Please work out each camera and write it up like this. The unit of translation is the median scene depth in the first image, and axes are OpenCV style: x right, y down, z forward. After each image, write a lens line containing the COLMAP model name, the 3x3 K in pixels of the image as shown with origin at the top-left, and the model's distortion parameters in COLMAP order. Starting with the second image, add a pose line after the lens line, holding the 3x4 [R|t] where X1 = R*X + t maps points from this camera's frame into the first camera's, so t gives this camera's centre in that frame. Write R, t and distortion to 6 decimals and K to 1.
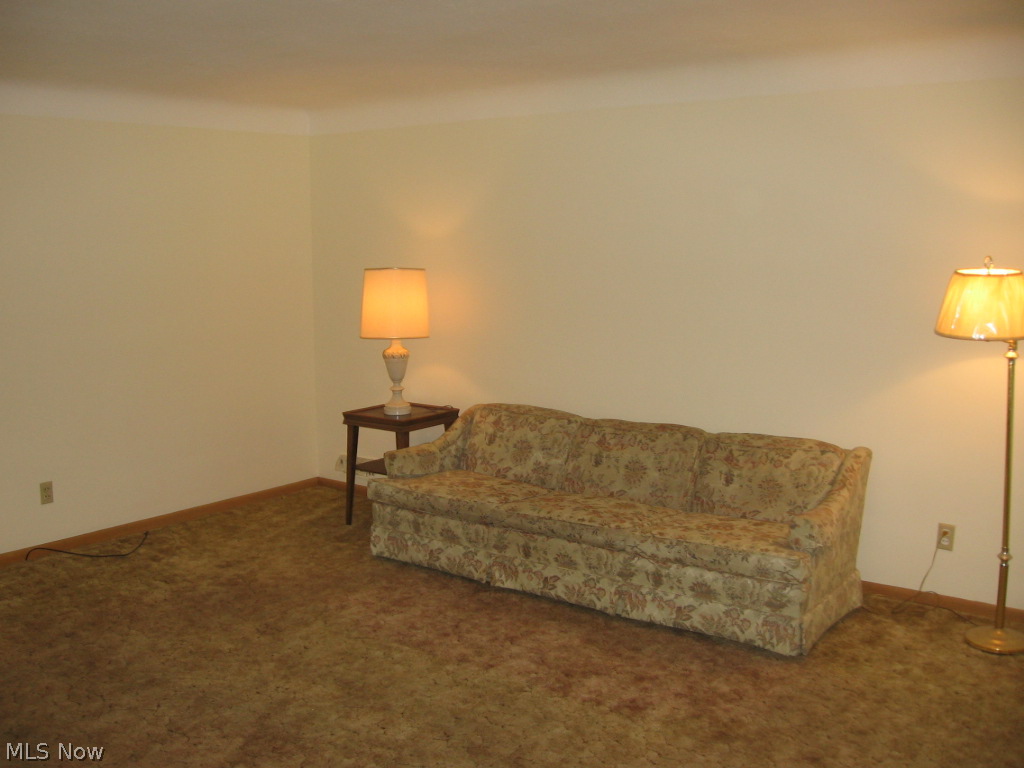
lens RADIAL K [[1064.3, 0, 477.9], [0, 1064.3, 382.4], [0, 0, 1]] dist [-0.166100, 0.143658]
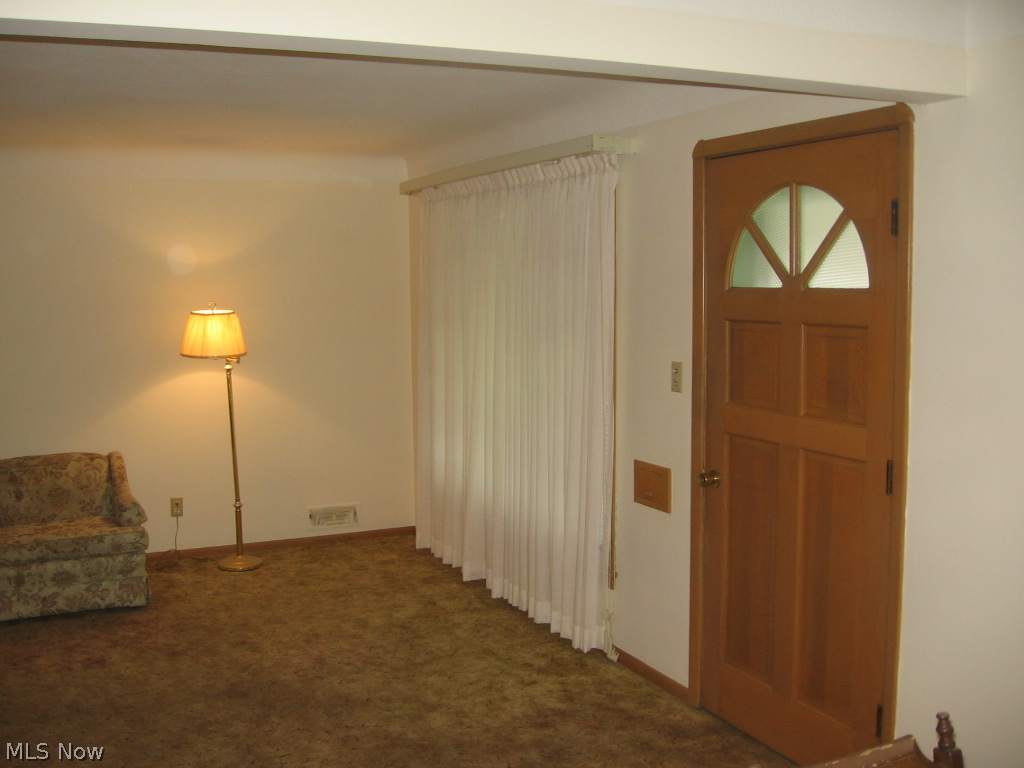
lens RADIAL K [[1064.3, 0, 477.9], [0, 1064.3, 382.4], [0, 0, 1]] dist [-0.166100, 0.143658]
pose [[0.471204, -0.086063, 0.877815, -0.605050], [0.130553, 0.991071, 0.027087, 0.000697], [-0.872309, 0.101838, 0.478233, -0.032878]]
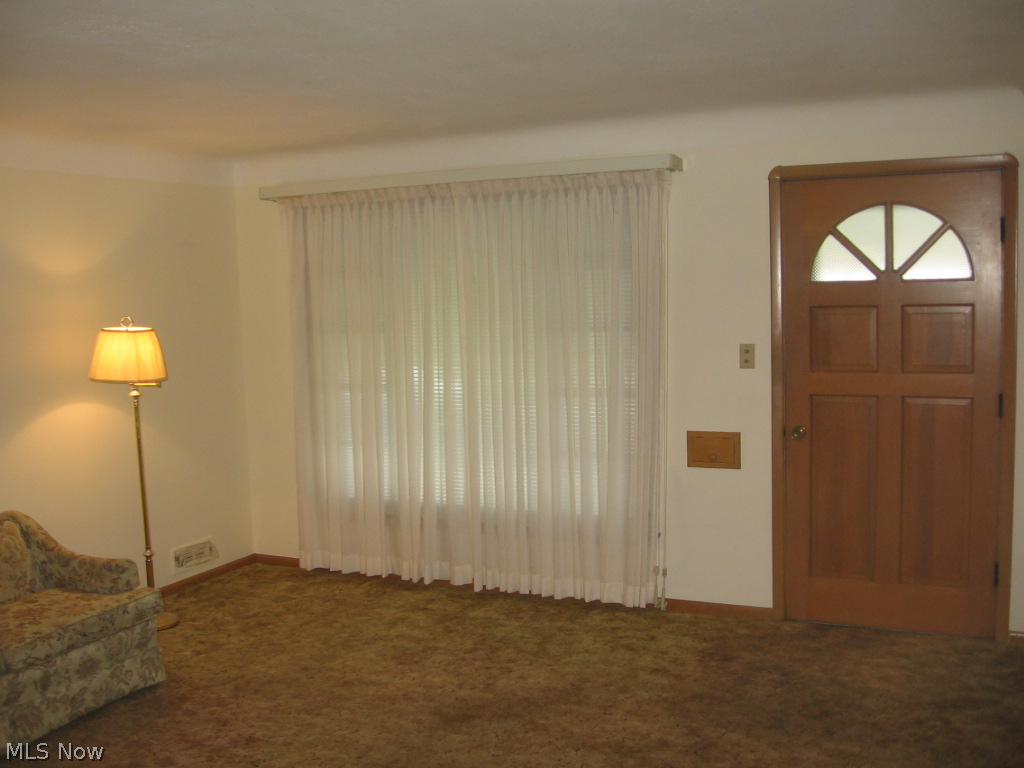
lens RADIAL K [[1064.3, 0, 477.9], [0, 1064.3, 382.4], [0, 0, 1]] dist [-0.166100, 0.143658]
pose [[-0.194683, -0.076833, 0.977852, -0.768658], [0.166559, 0.979859, 0.110152, -0.104969], [-0.966621, 0.184315, -0.177965, 0.770427]]
